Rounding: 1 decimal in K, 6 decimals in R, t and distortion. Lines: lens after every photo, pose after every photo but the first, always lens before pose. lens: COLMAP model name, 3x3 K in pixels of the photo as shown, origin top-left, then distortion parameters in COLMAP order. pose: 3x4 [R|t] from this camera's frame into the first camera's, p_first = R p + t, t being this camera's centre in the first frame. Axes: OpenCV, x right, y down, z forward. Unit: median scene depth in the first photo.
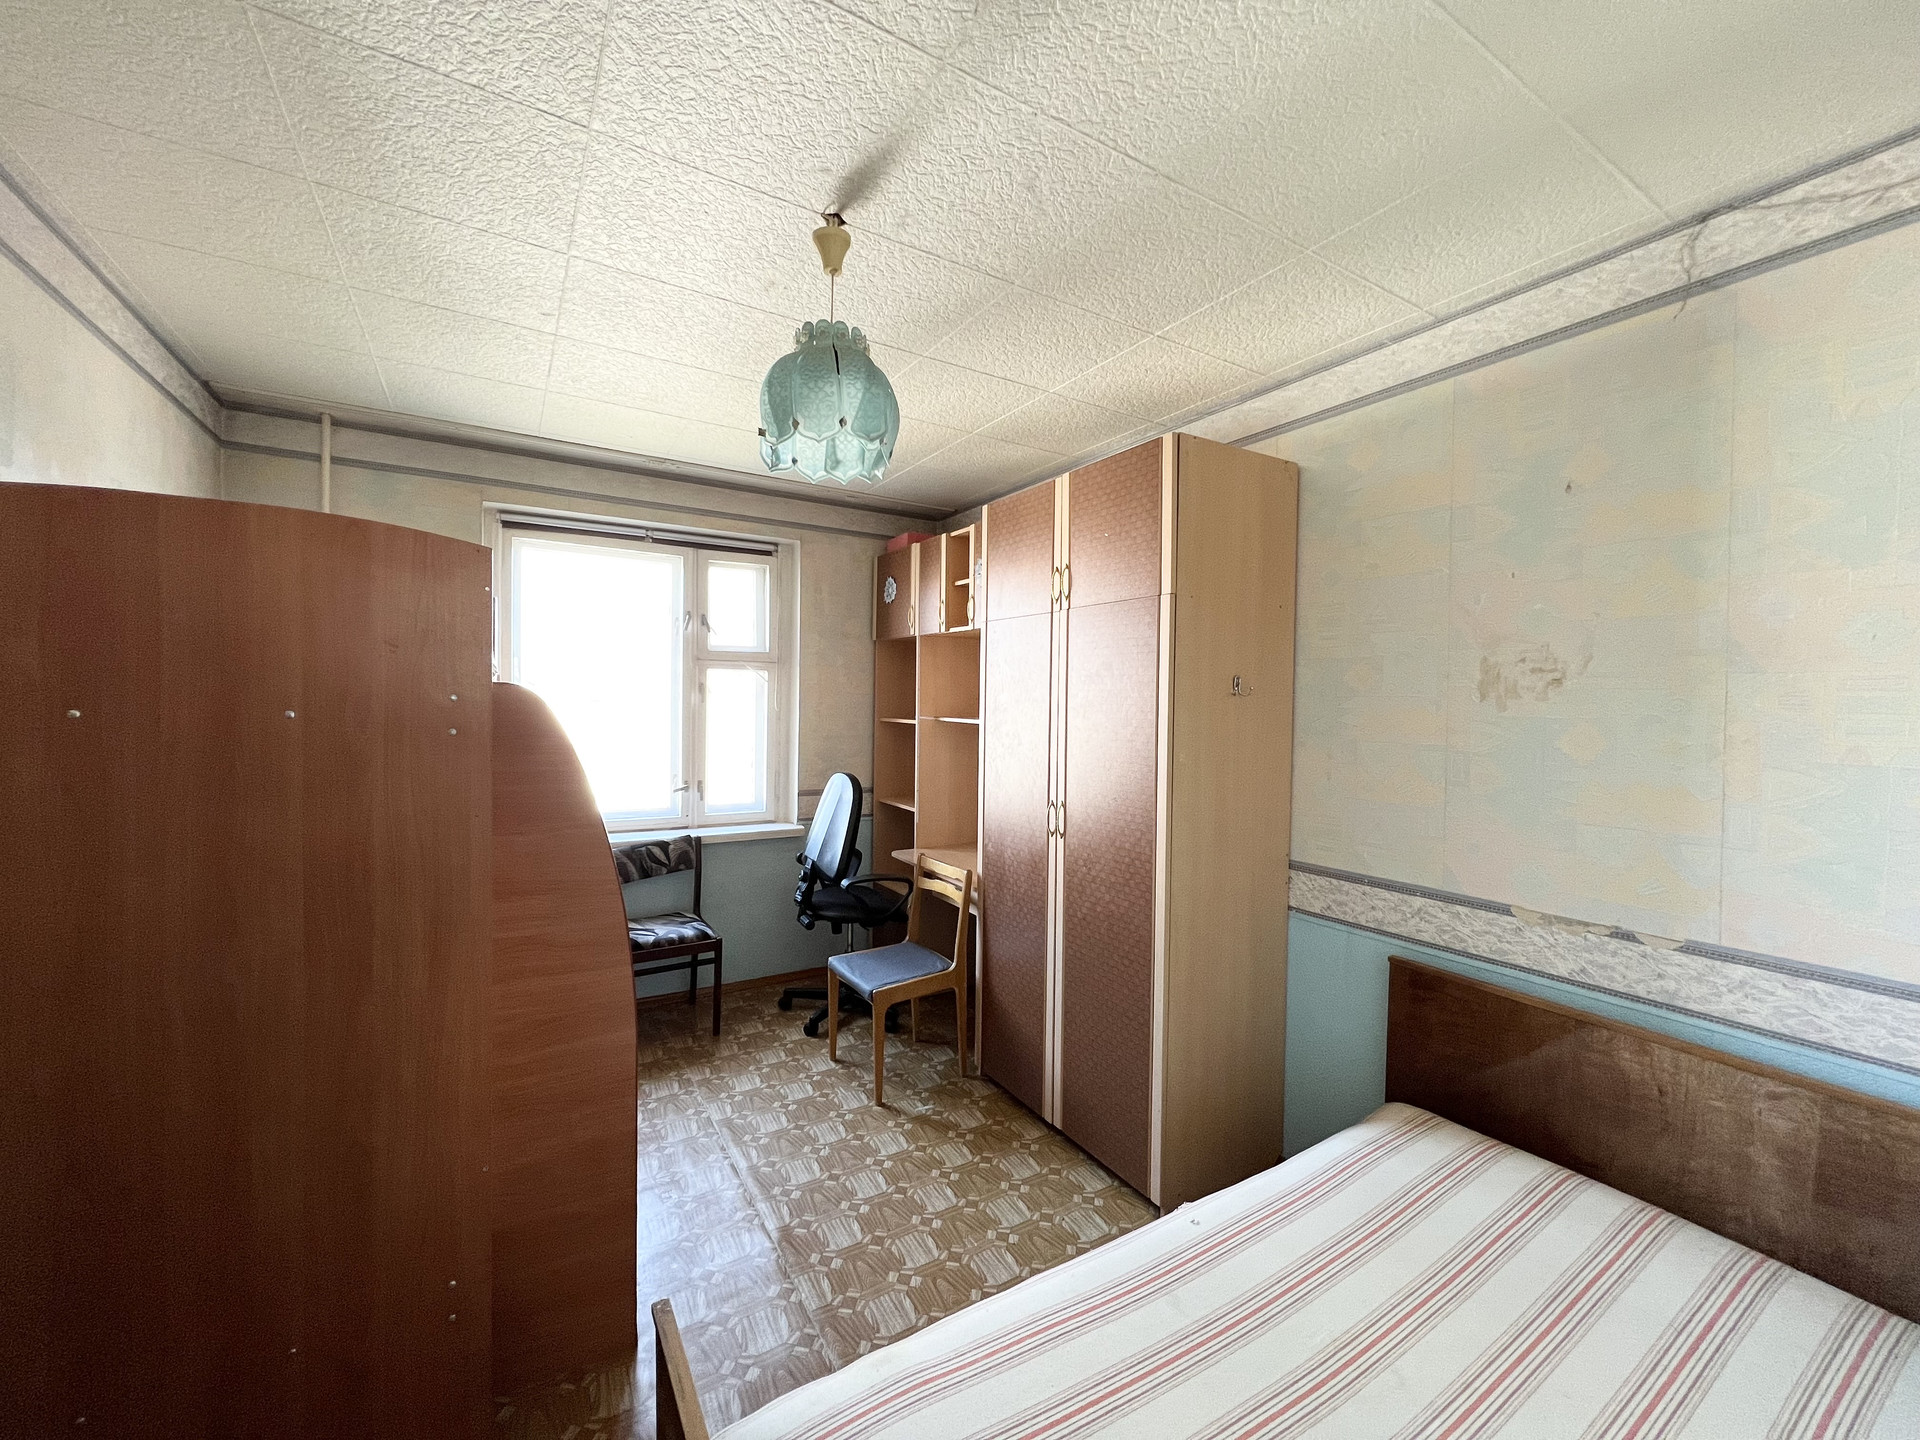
lens RADIAL K [[766.3, 0, 960.0], [0, 766.3, 720.0], [0, 0, 1]] dist [-0.008562, 0.000004]
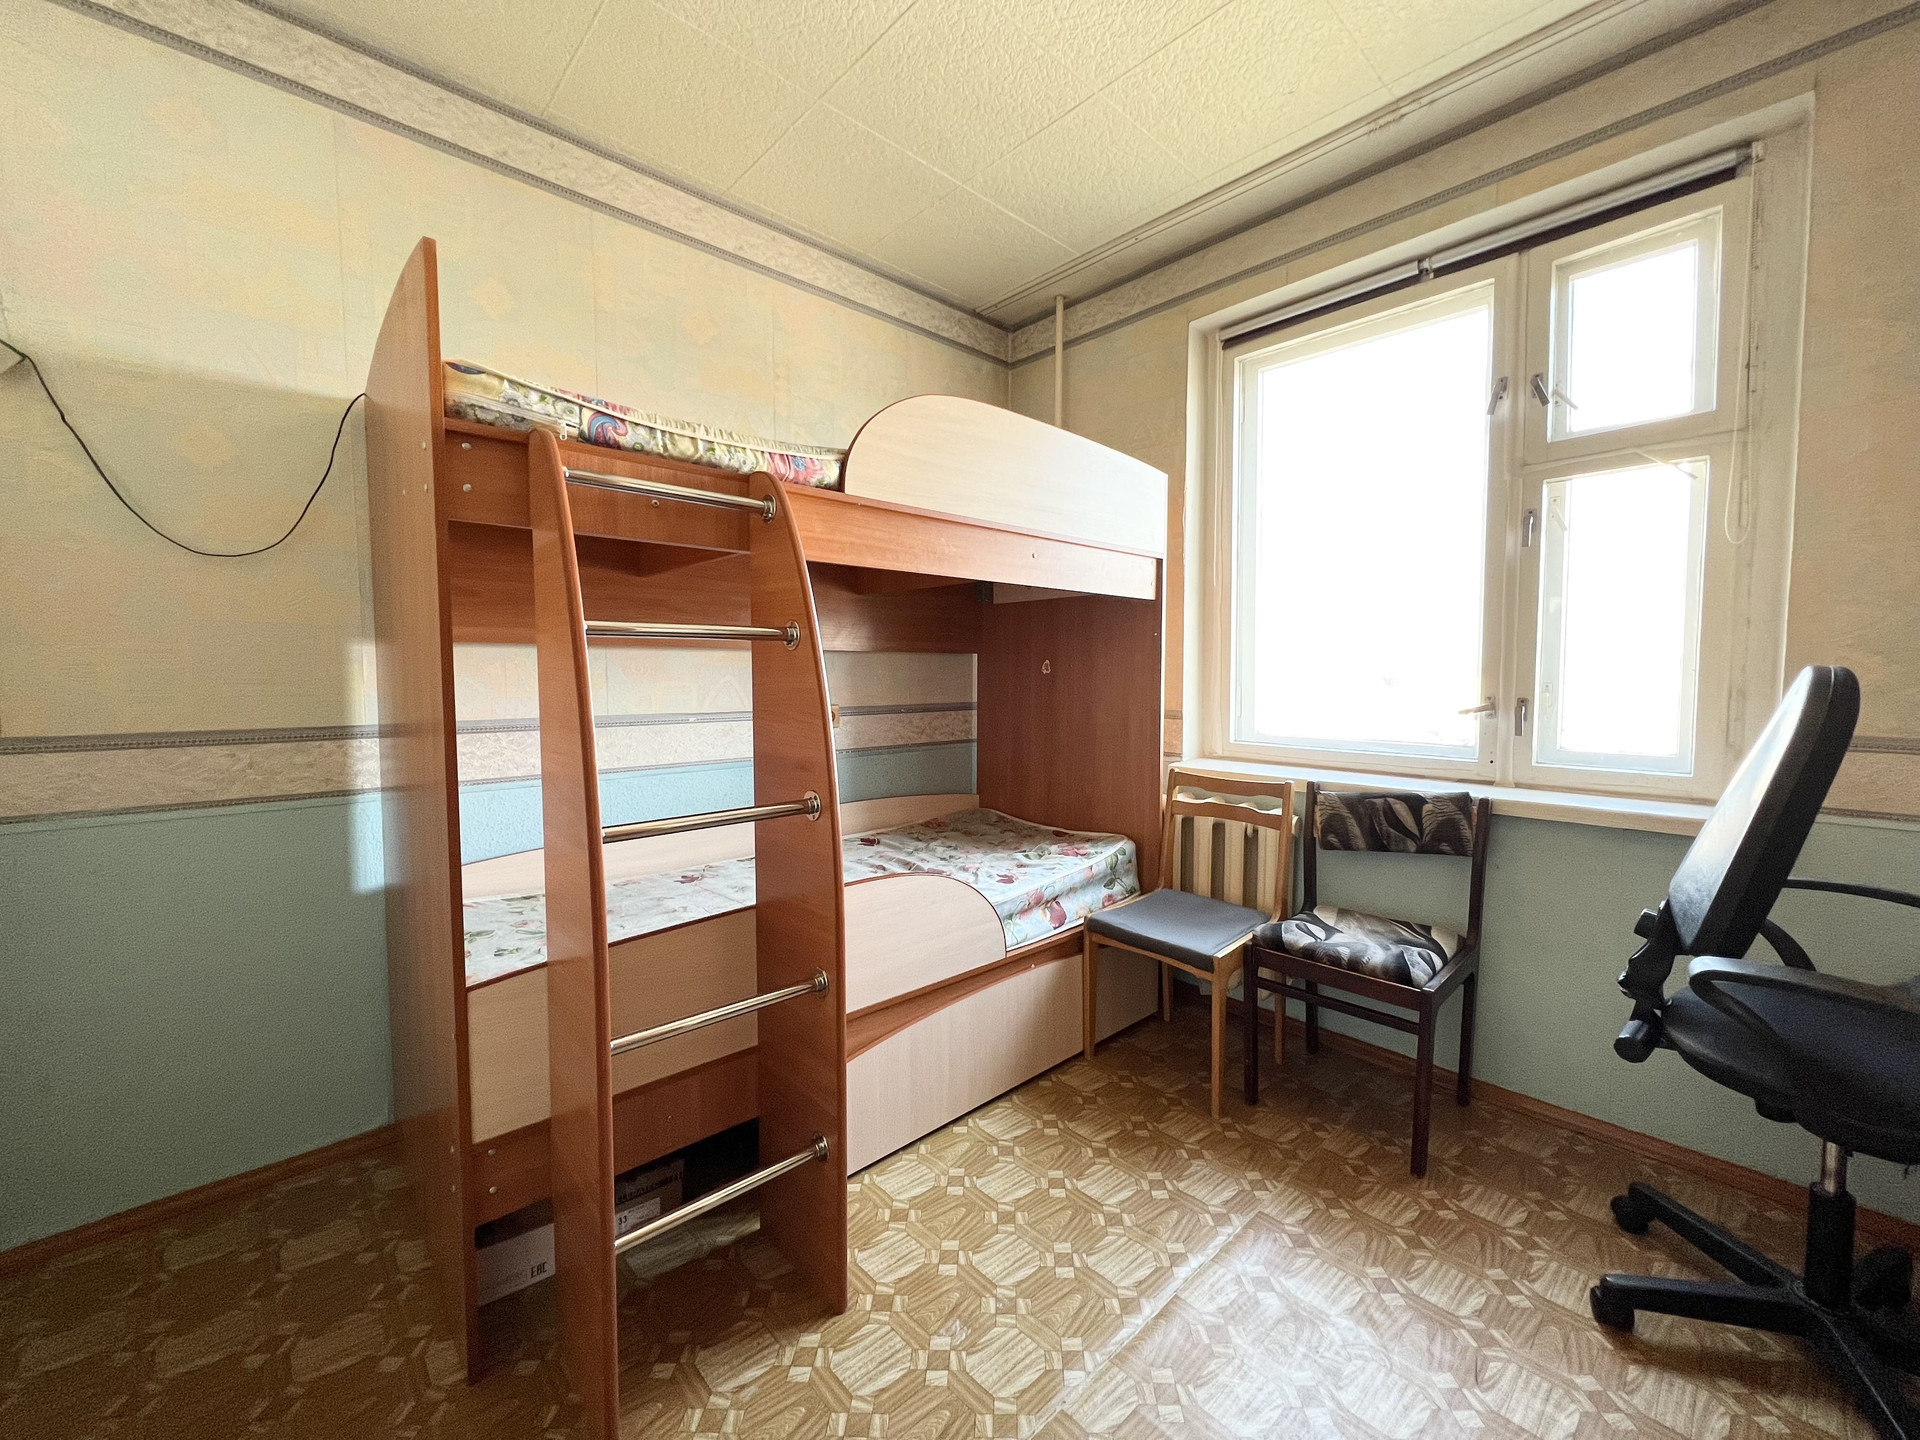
lens RADIAL K [[766.3, 0, 960.0], [0, 766.3, 720.0], [0, 0, 1]] dist [-0.008562, 0.000004]
pose [[0.197261, 0.040107, -0.979530, 0.093217], [-0.021381, 0.999101, 0.036602, 0.080551], [0.980118, 0.013724, 0.197942, 0.501997]]
